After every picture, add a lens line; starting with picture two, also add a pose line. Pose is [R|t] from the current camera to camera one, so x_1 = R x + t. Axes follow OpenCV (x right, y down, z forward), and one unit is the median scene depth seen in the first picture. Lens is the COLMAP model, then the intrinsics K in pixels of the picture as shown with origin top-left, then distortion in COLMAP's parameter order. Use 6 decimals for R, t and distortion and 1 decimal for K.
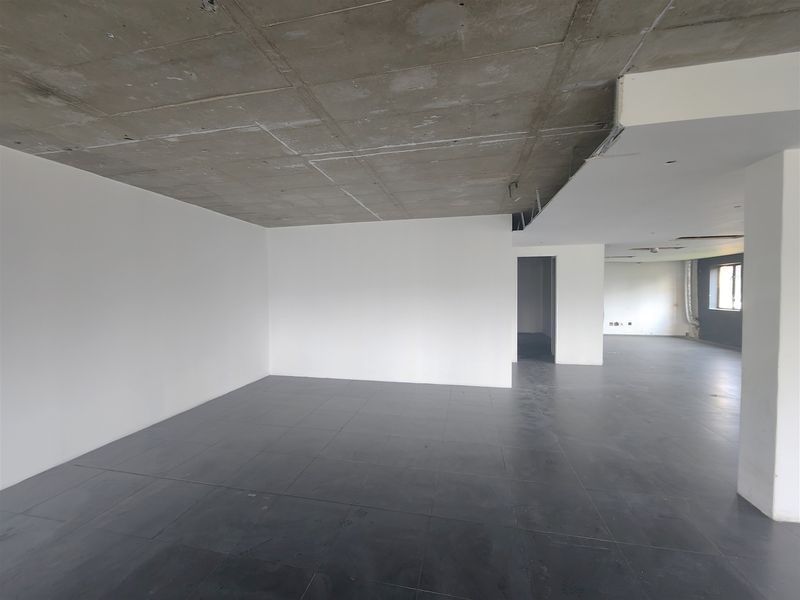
lens RADIAL K [[326.1, 0, 397.9], [0, 326.1, 298.9], [0, 0, 1]] dist [-0.001828, 0.002092]
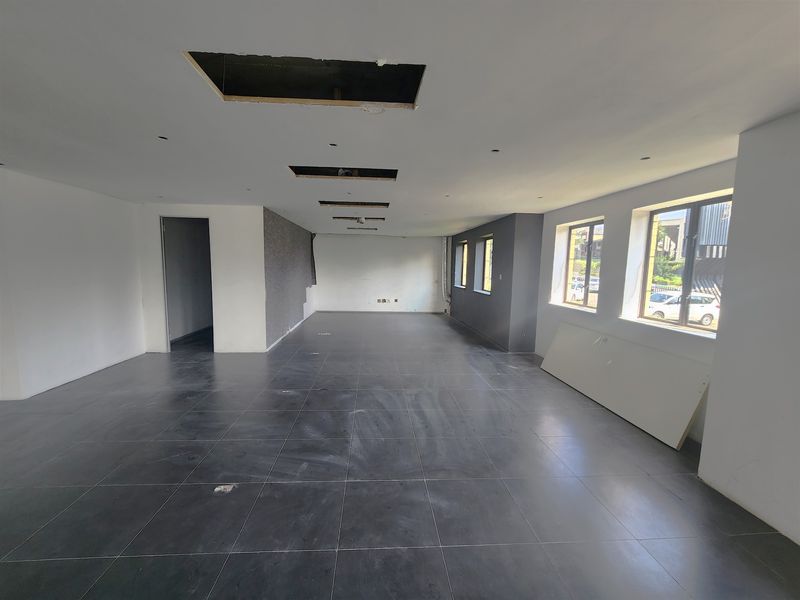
lens RADIAL K [[326.1, 0, 400.6], [0, 326.1, 298.7], [0, 0, 1]] dist [-0.001828, 0.002092]
pose [[0.958348, -0.004215, 0.285572, 0.480137], [-0.018199, 0.996958, 0.075787, -0.003357], [-0.285023, -0.077827, 0.955356, 0.073270]]
